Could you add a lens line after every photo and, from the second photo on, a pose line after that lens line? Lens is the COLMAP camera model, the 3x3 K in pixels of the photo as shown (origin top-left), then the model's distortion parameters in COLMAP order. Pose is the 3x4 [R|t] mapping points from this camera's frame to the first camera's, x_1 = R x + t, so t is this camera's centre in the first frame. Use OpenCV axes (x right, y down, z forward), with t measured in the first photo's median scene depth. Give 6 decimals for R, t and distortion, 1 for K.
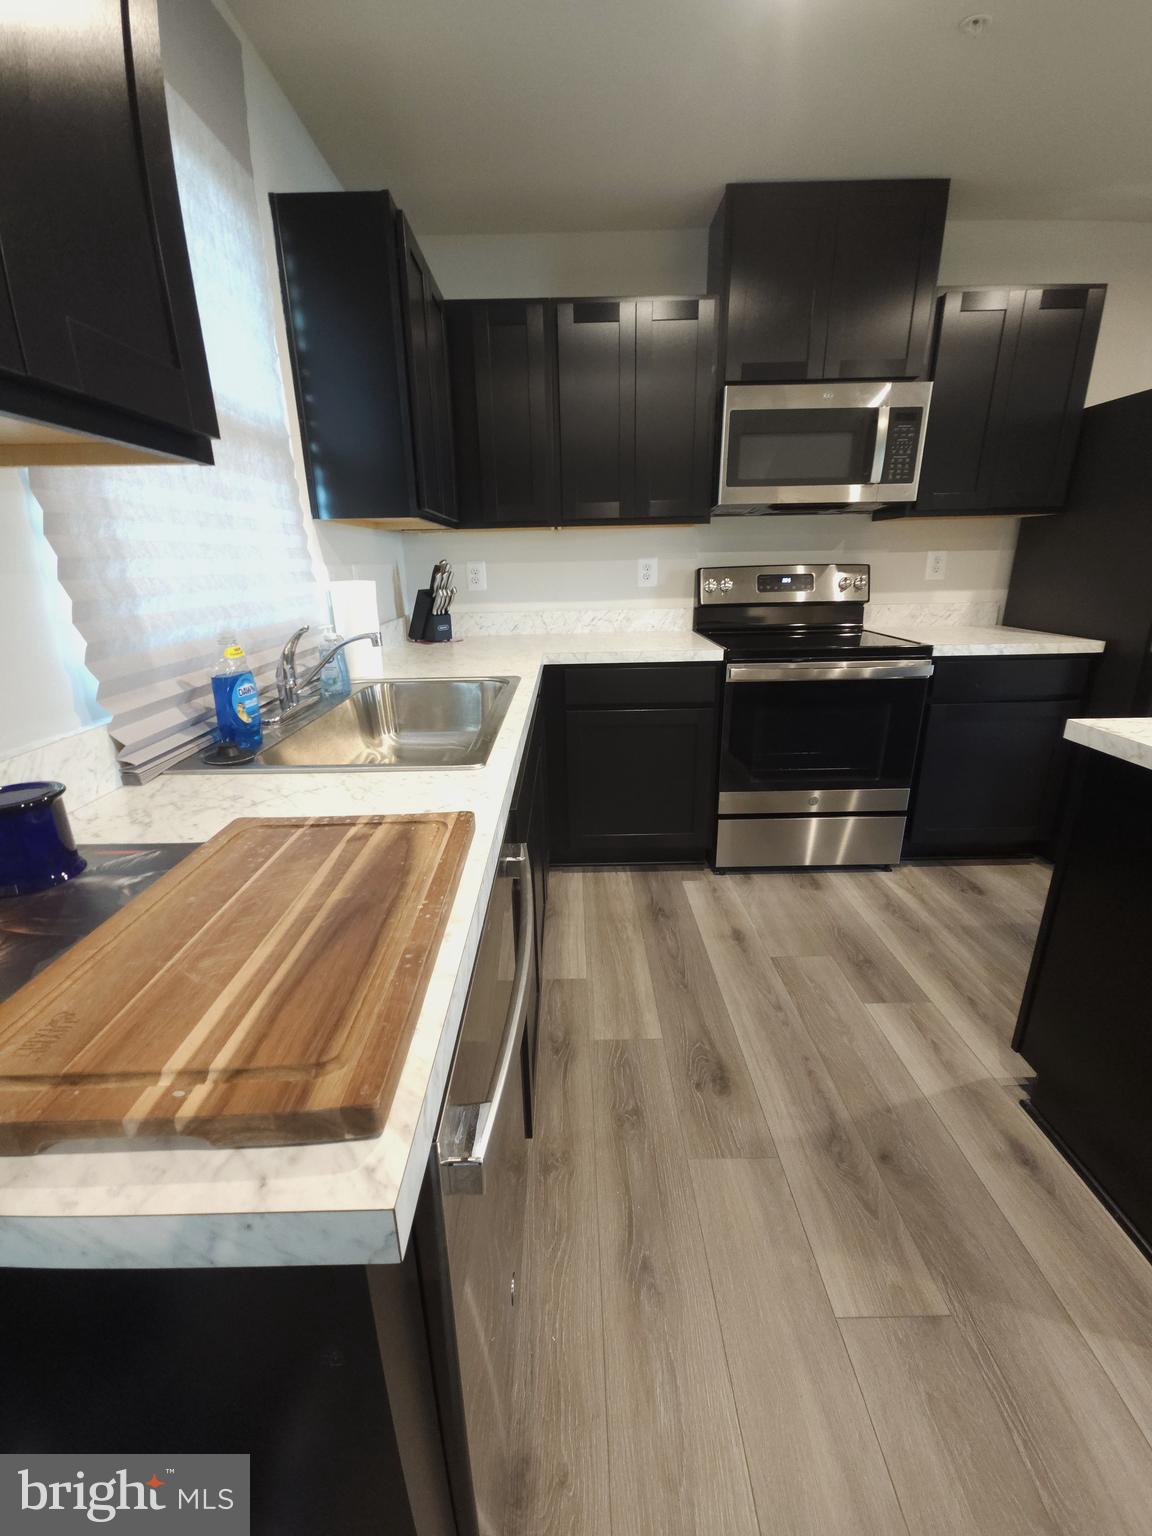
lens RADIAL K [[618.9, 0, 573.6], [0, 618.9, 764.0], [0, 0, 1]] dist [0.000757, 0.000023]
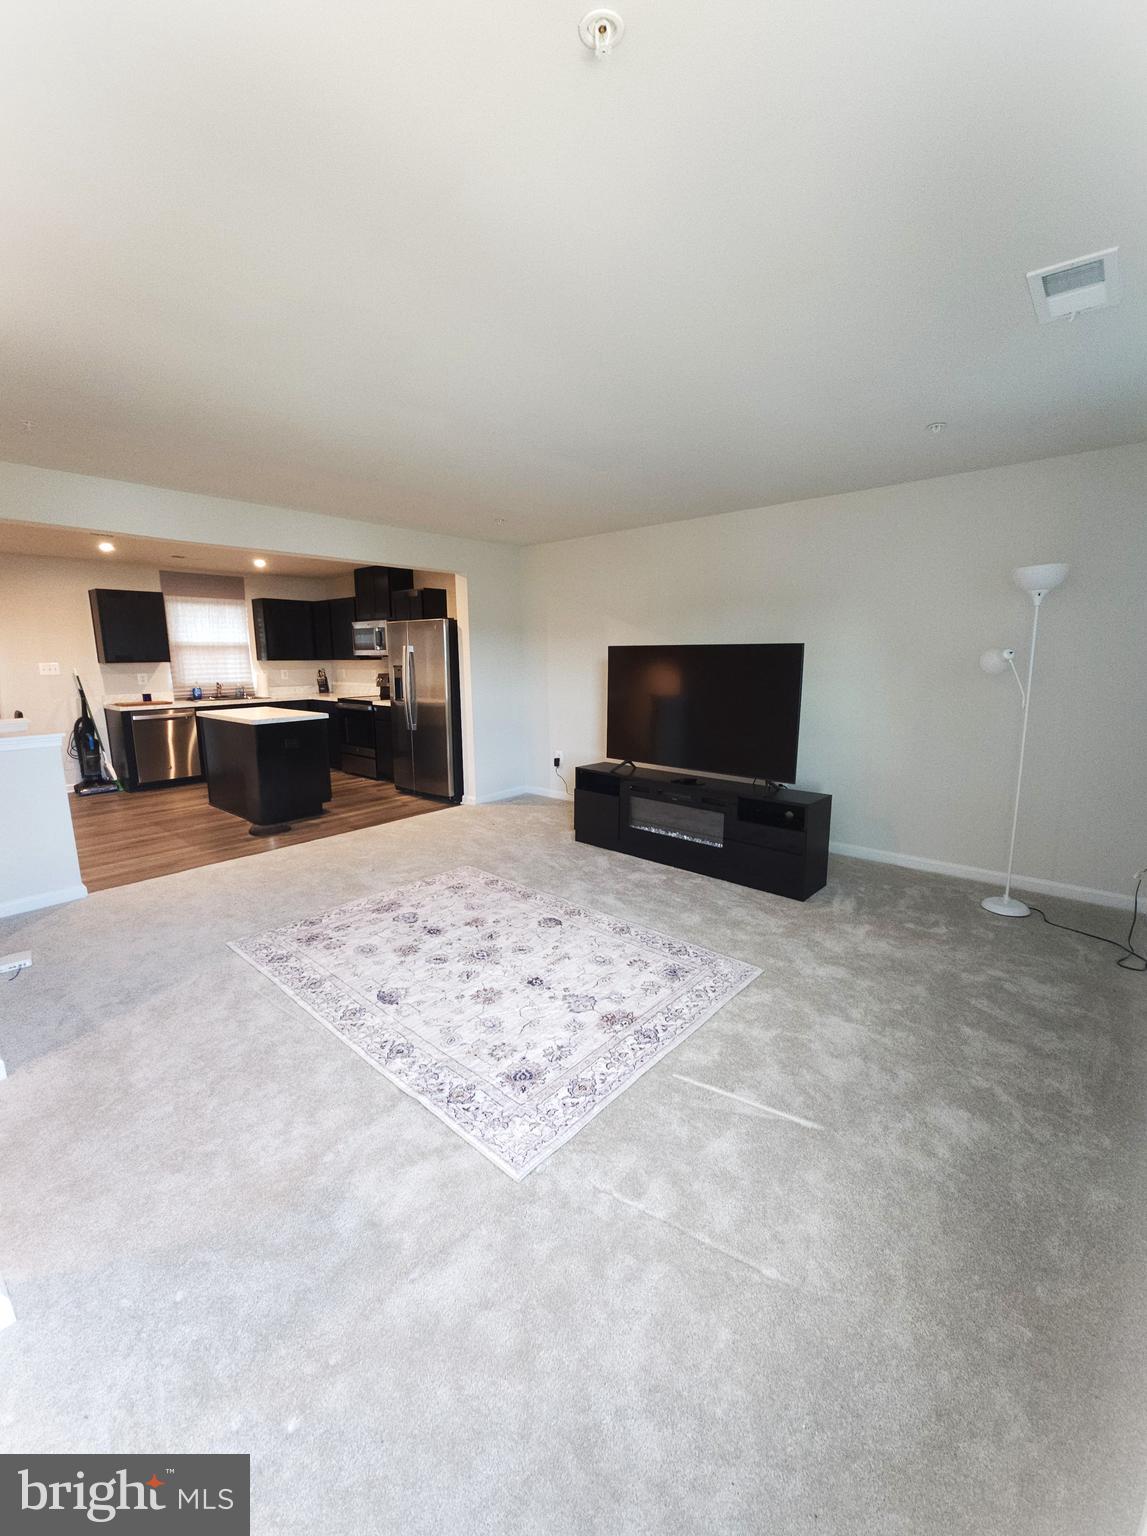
lens RADIAL K [[618.9, 0, 572.1], [0, 618.9, 764.2], [0, 0, 1]] dist [0.000757, 0.000023]
pose [[0.748286, 0.130150, -0.650484, 4.533266], [-0.214538, 0.975349, -0.051645, 0.080674], [0.627728, 0.178199, 0.757762, -0.873628]]
